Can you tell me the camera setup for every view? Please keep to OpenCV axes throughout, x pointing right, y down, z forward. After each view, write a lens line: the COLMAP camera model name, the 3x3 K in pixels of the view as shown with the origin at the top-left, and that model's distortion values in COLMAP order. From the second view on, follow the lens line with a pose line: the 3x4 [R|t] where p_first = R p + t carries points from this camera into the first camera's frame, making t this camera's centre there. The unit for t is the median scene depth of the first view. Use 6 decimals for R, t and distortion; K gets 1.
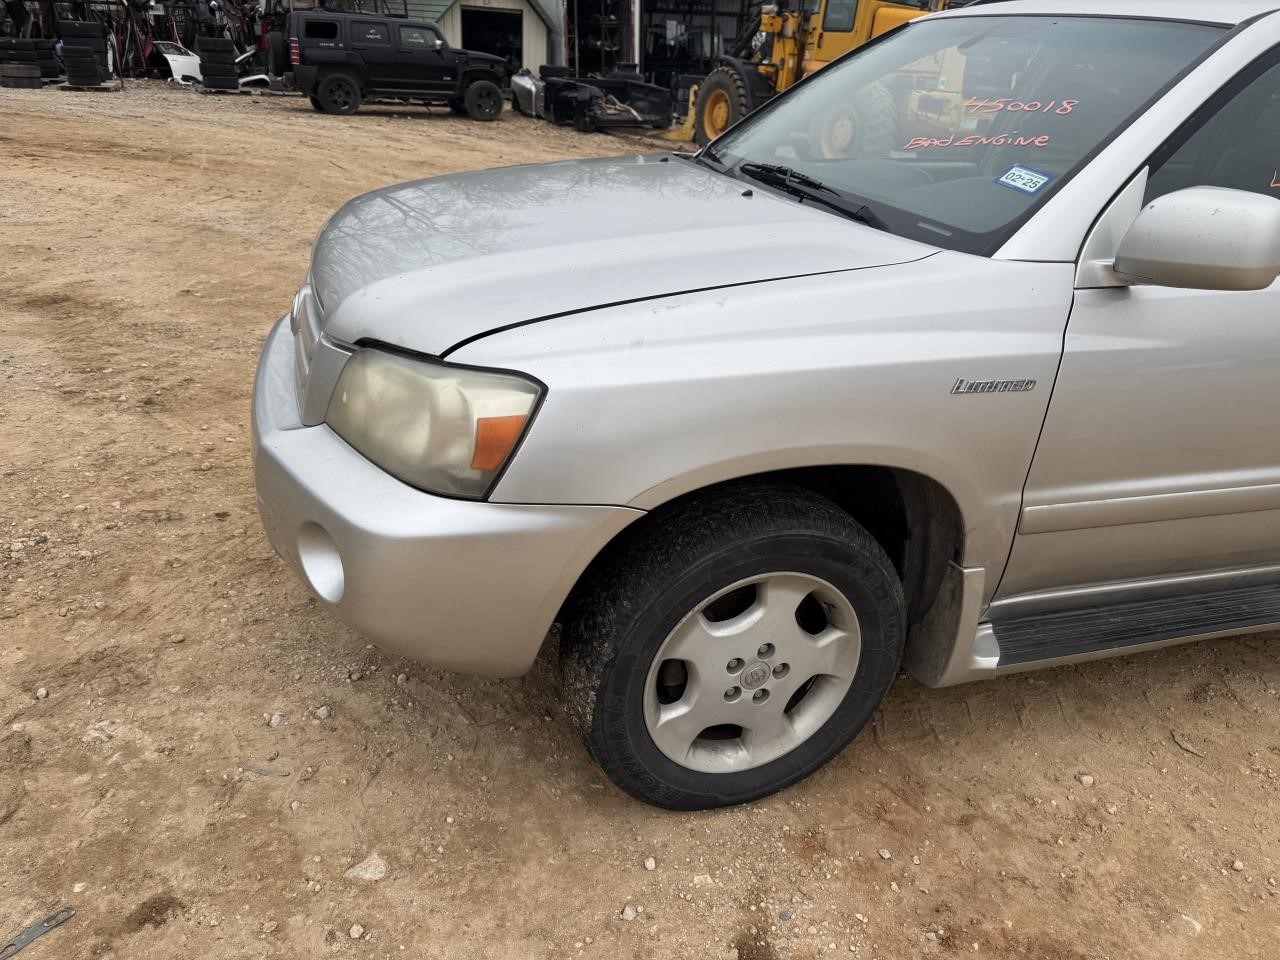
lens RADIAL K [[929.9, 0, 594.4], [0, 929.9, 365.9], [0, 0, 1]] dist [0.028712, -0.041470]
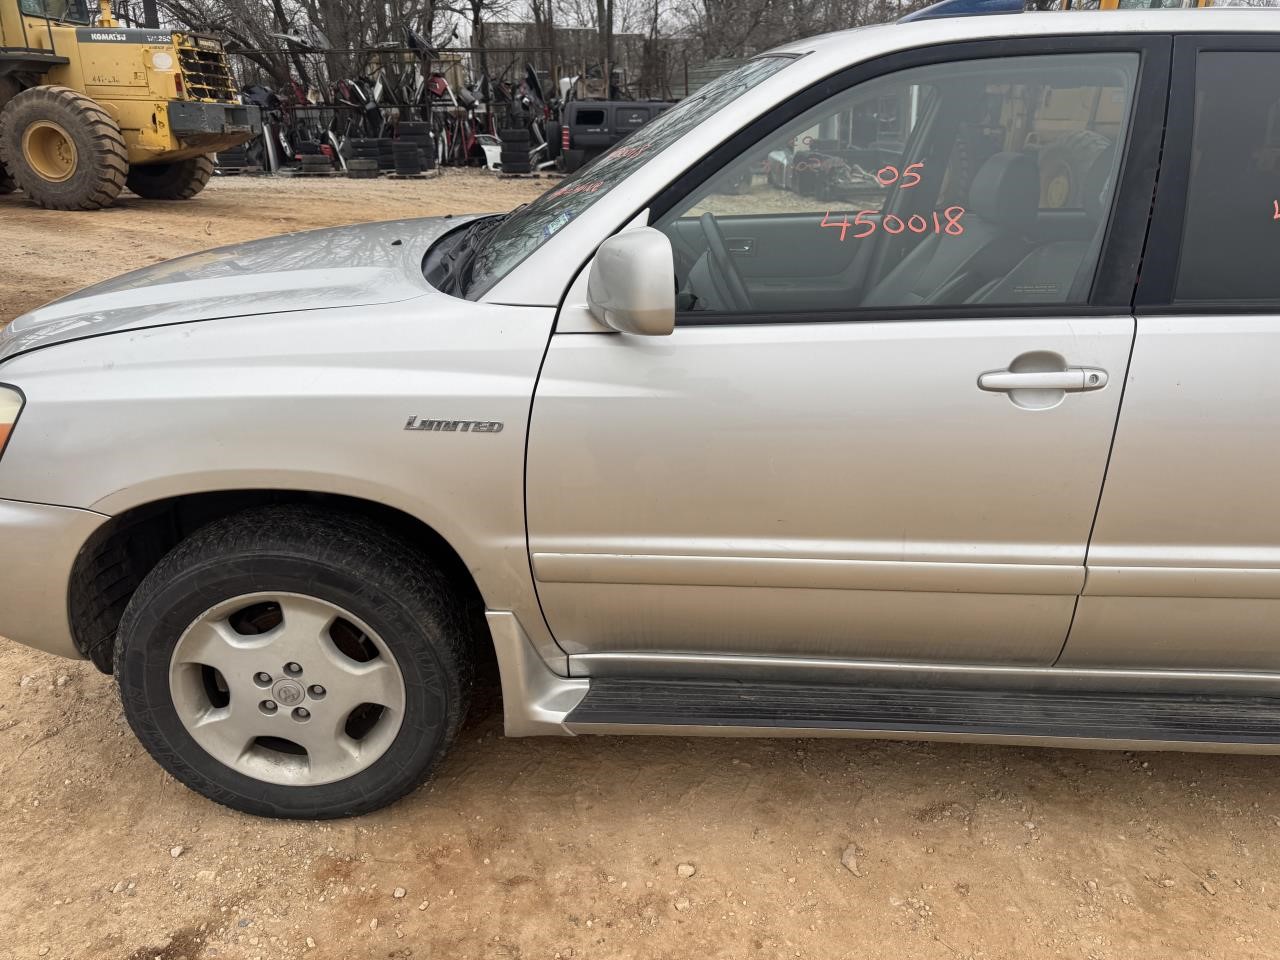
lens RADIAL K [[903.0, 0, 642.8], [0, 903.0, 380.2], [0, 0, 1]] dist [0.028320, -0.036951]
pose [[0.951908, 0.033590, -0.304538, 0.640551], [-0.050983, 0.997480, -0.049341, 0.008783], [0.302114, 0.062495, 0.951221, 0.094580]]
